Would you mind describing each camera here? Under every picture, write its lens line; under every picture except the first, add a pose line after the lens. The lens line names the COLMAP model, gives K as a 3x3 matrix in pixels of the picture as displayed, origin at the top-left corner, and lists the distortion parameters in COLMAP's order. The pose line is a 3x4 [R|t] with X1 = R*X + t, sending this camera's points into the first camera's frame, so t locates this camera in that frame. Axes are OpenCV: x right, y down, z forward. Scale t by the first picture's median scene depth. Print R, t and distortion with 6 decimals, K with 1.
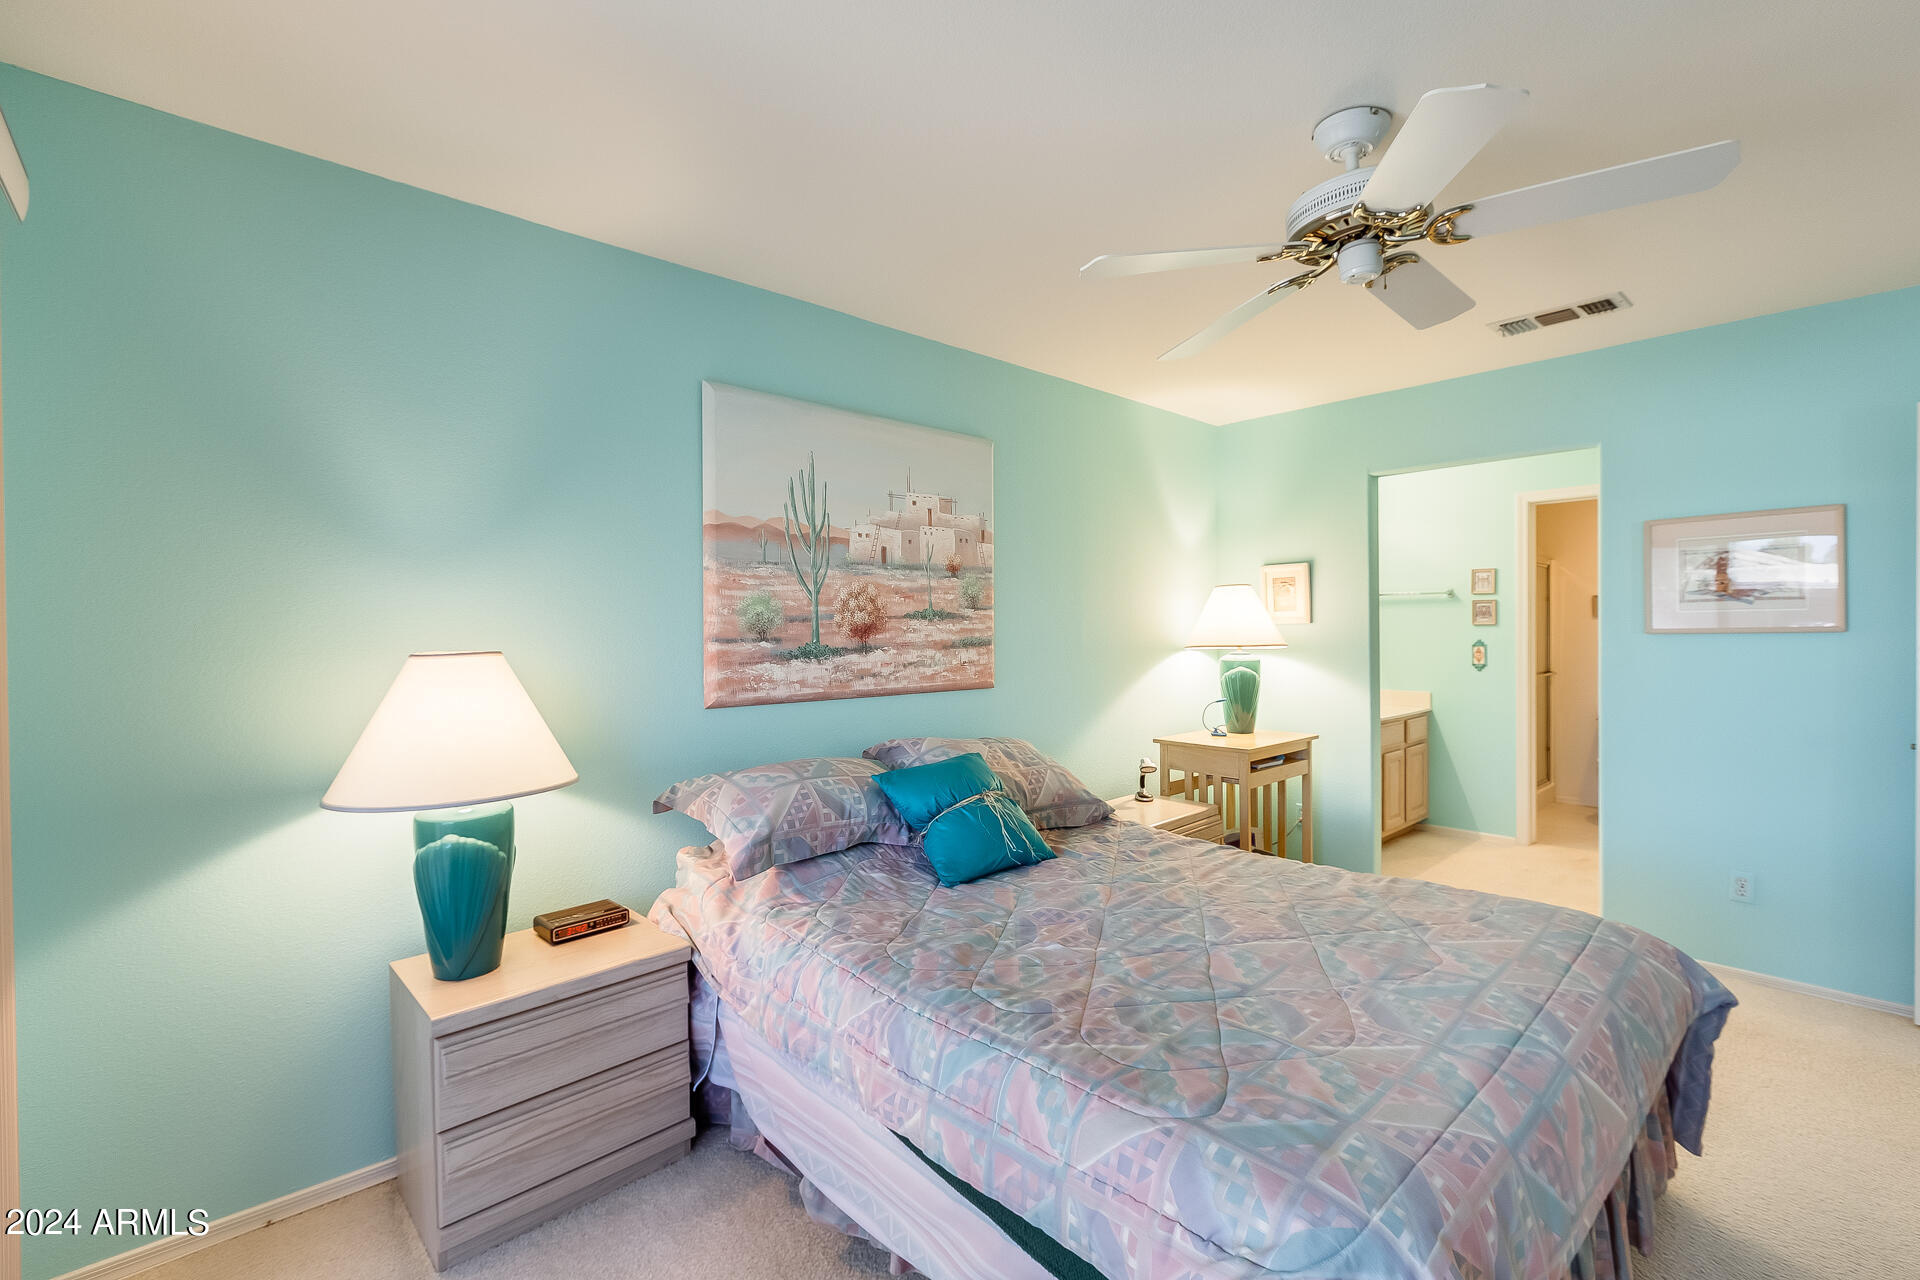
lens RADIAL K [[851.7, 0, 958.0], [0, 851.7, 633.7], [0, 0, 1]] dist [0.000201, -0.001812]
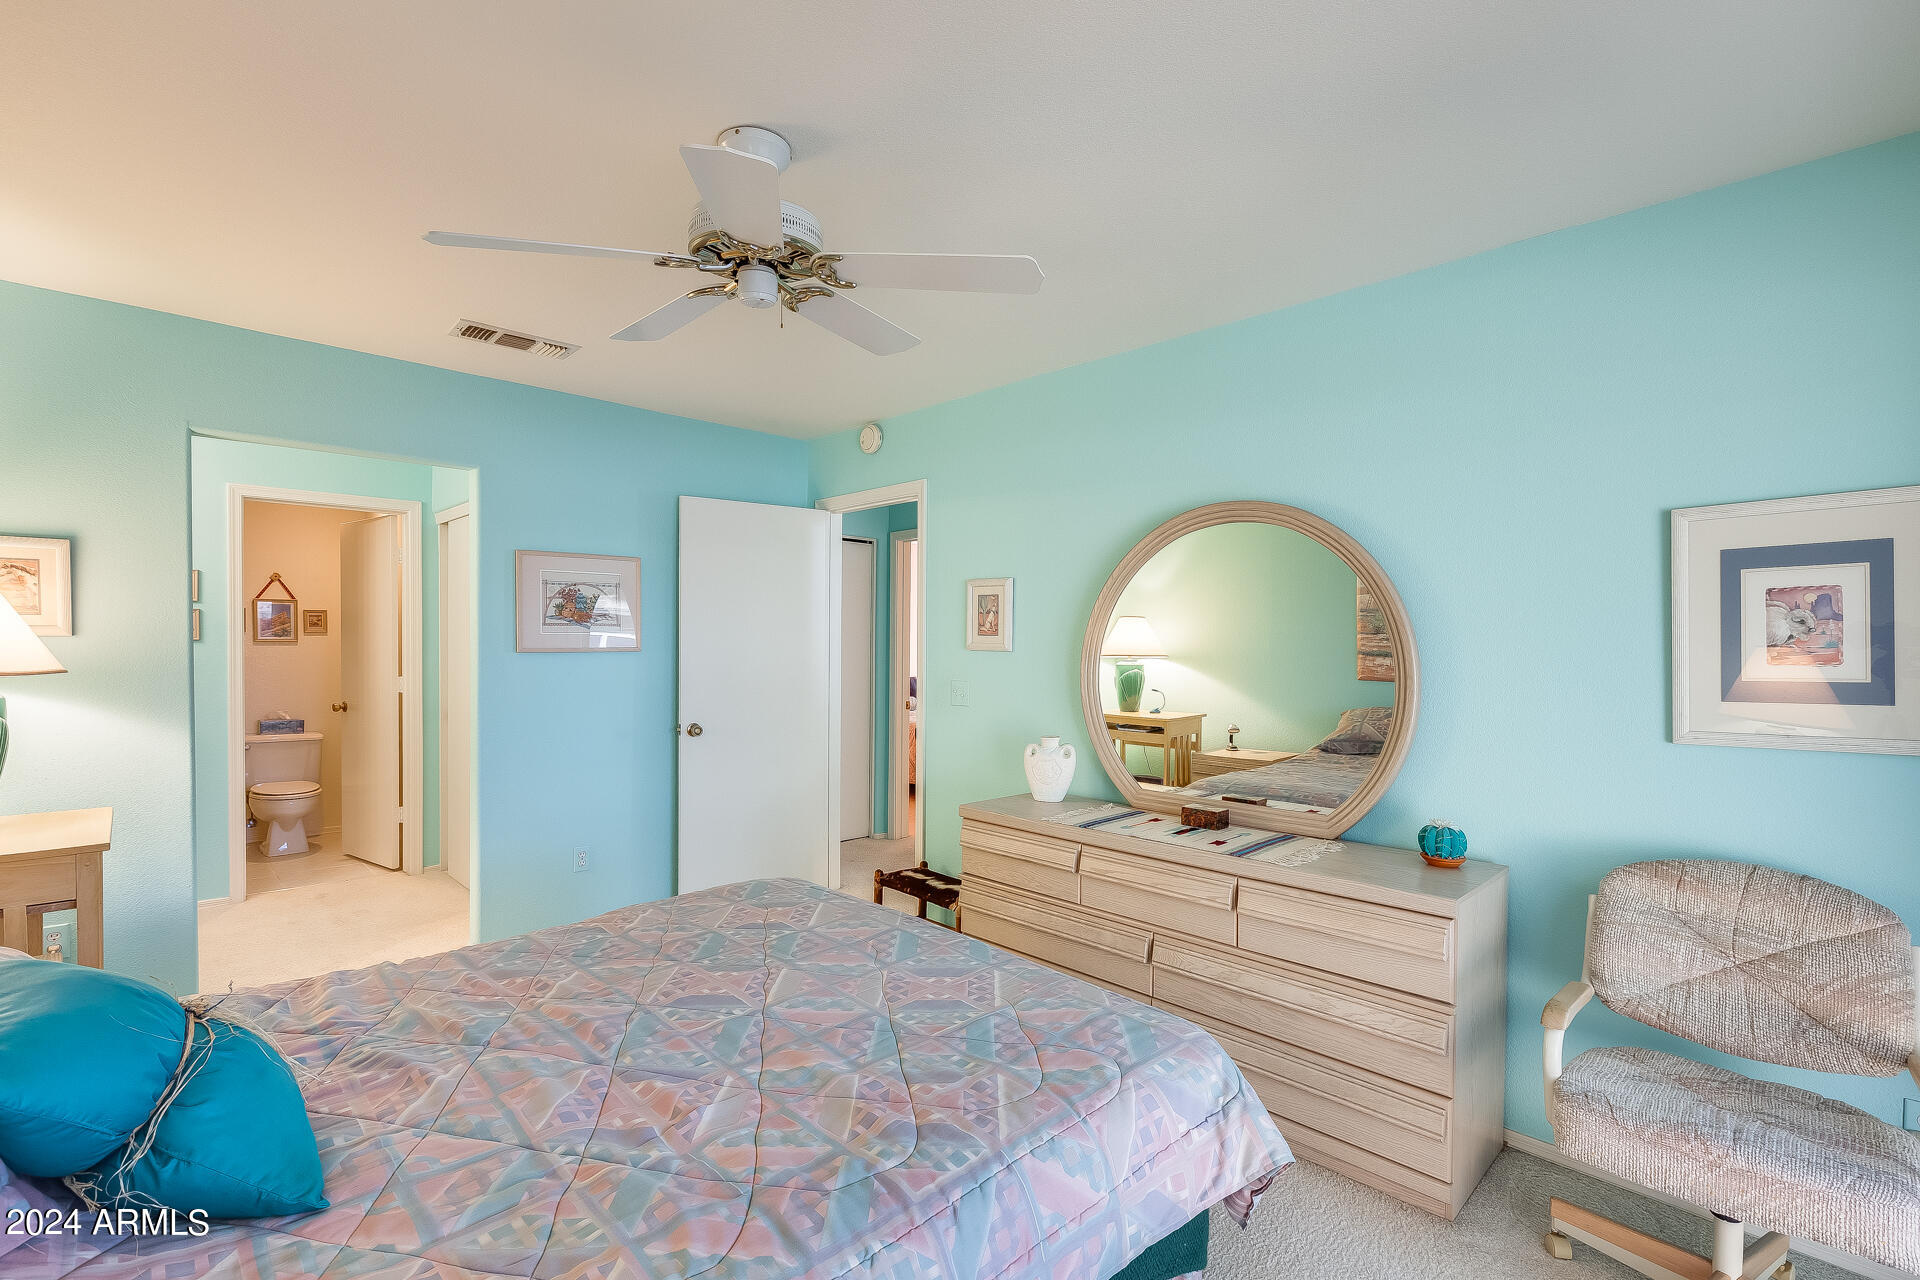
lens RADIAL K [[872.4, 0, 977.3], [0, 872.4, 656.0], [0, 0, 1]] dist [-0.002840, -0.000788]
pose [[-0.035218, -0.006286, 0.999360, -0.216575], [-0.000643, 0.999980, 0.006267, -0.001733], [-0.999379, -0.000421, -0.035221, 0.294397]]
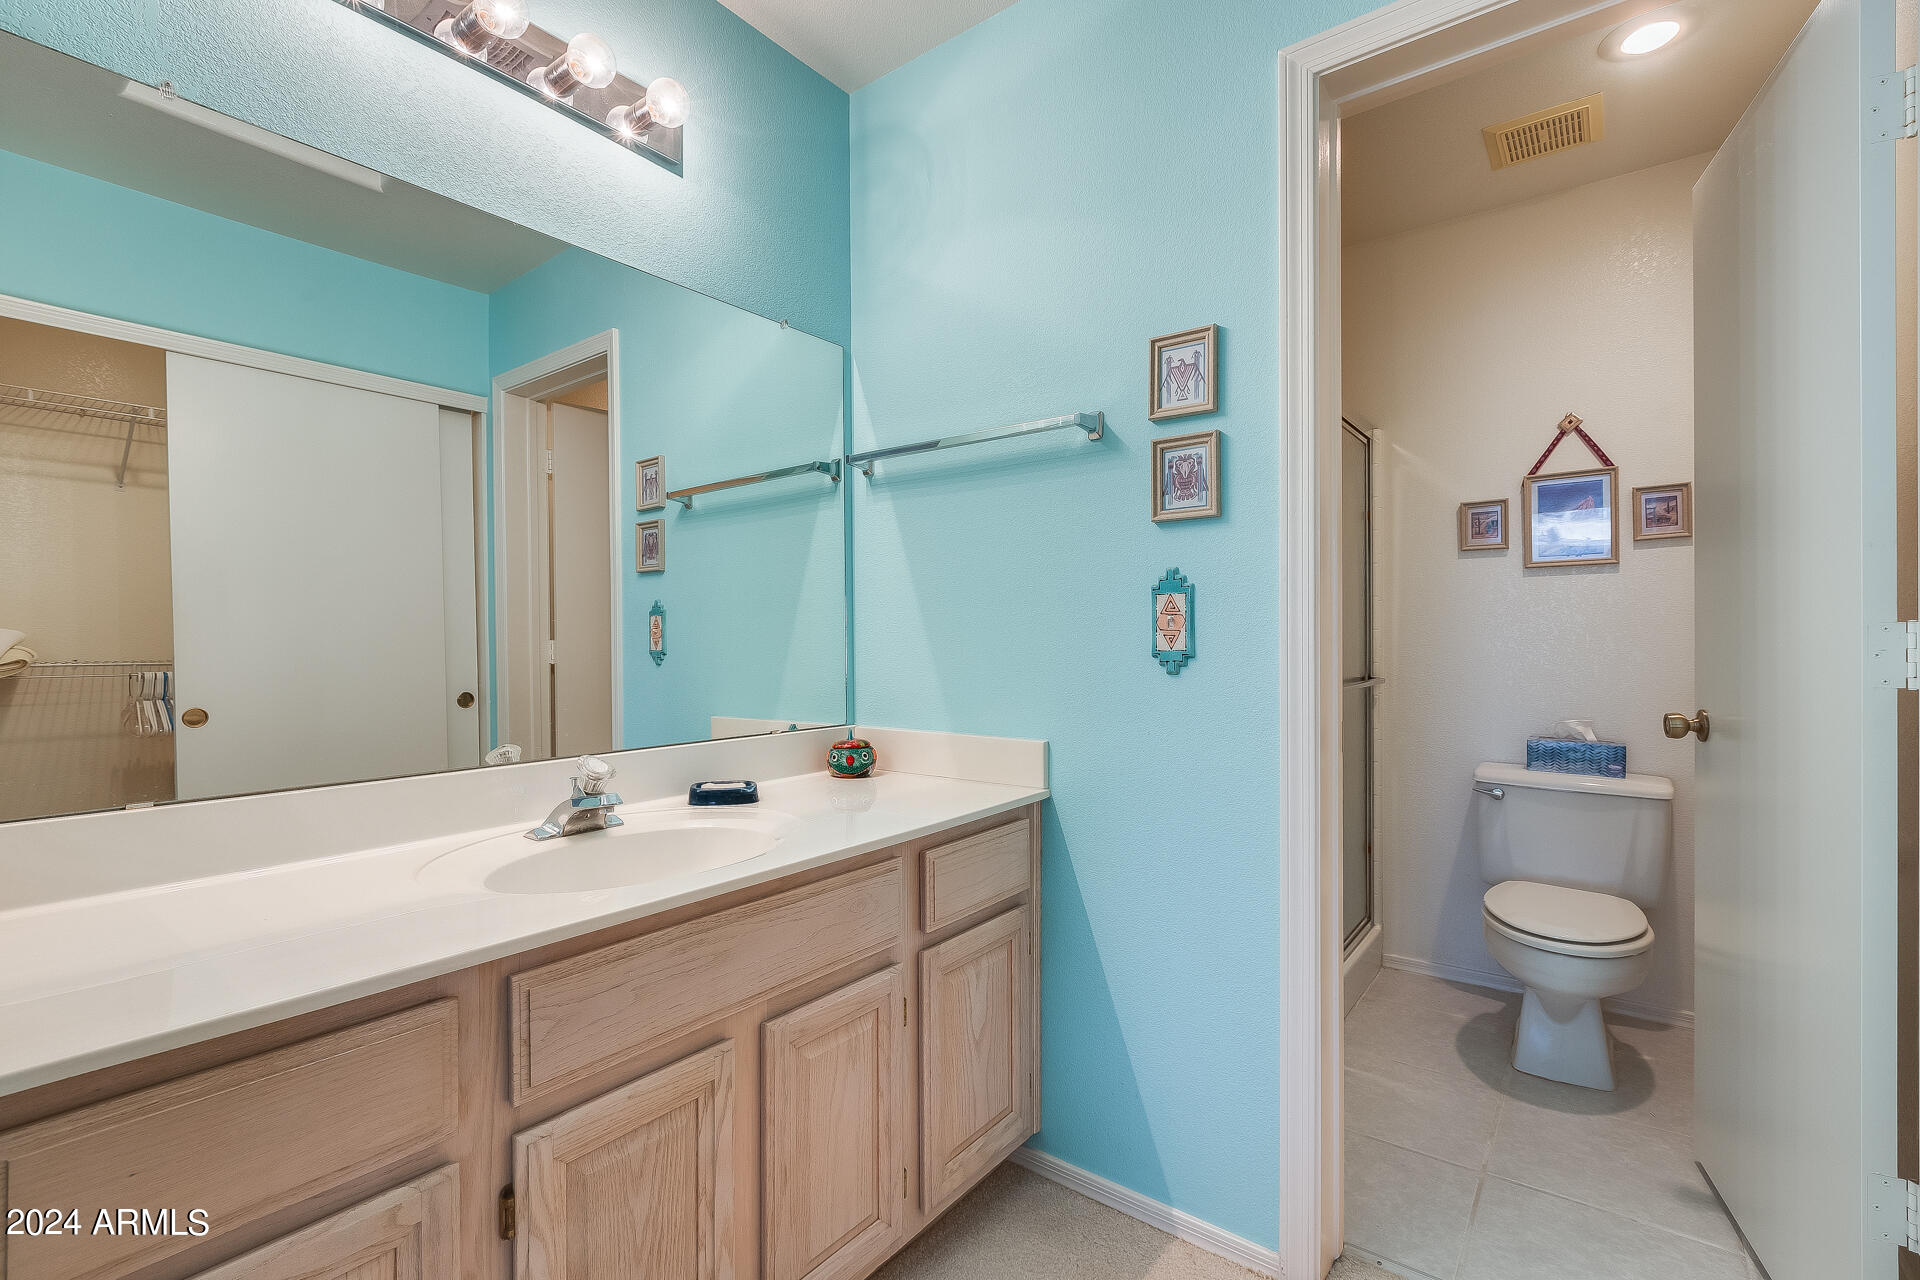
lens RADIAL K [[851.7, 0, 958.0], [0, 851.7, 633.7], [0, 0, 1]] dist [0.000201, -0.001812]
pose [[0.985575, 0.005848, 0.169140, 0.492724], [-0.003830, 0.999918, -0.012254, 0.034118], [-0.169198, 0.011429, 0.985516, 0.724539]]
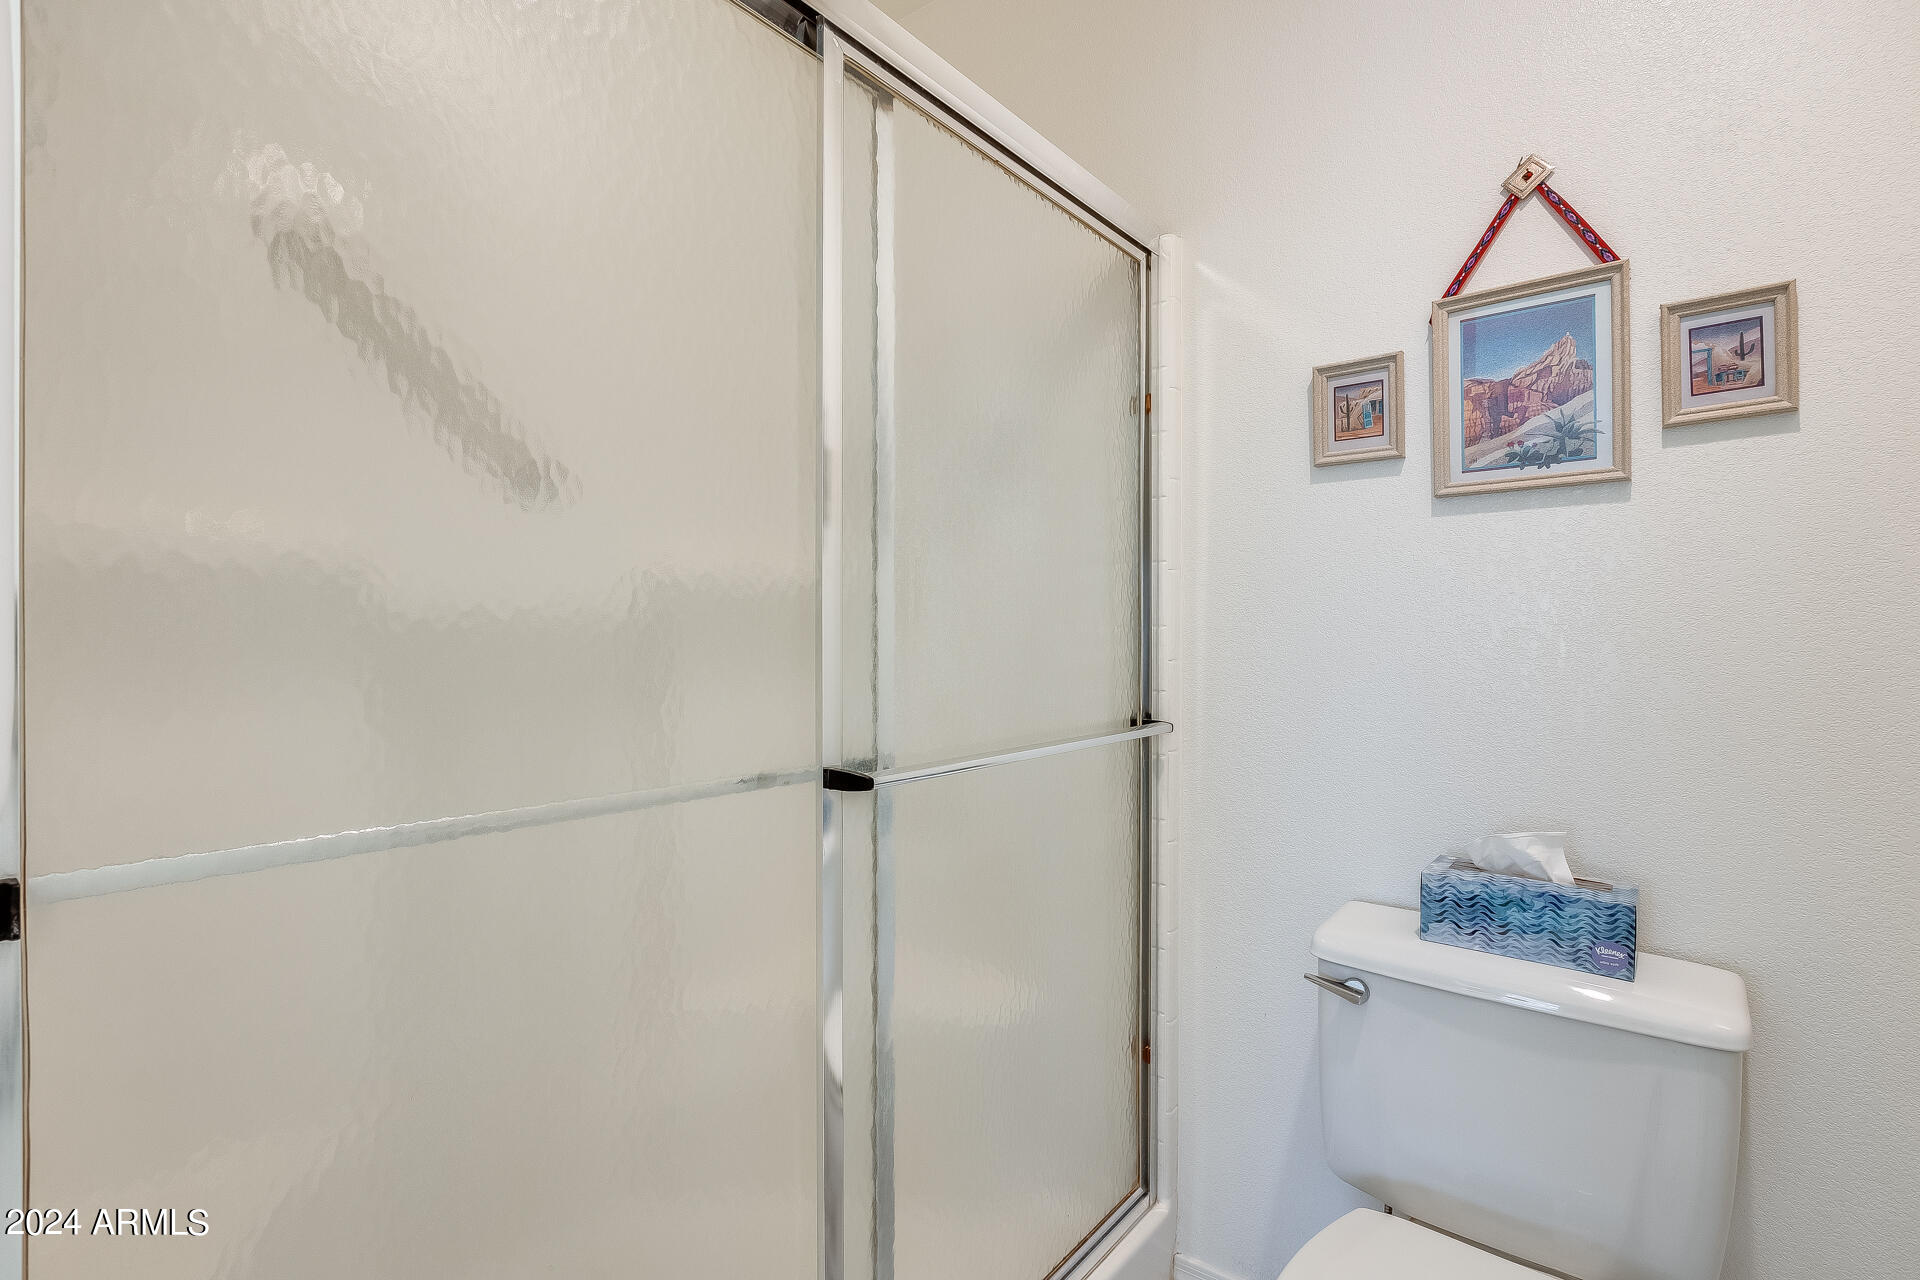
lens RADIAL K [[910.5, 0, 960.2], [0, 910.5, 636.3], [0, 0, 1]] dist [-0.001407, -0.000651]
pose [[0.987014, 0.010438, 0.160295, 0.738154], [-0.008987, 0.999912, -0.009777, 0.030529], [-0.160383, 0.008209, 0.987021, 0.935171]]
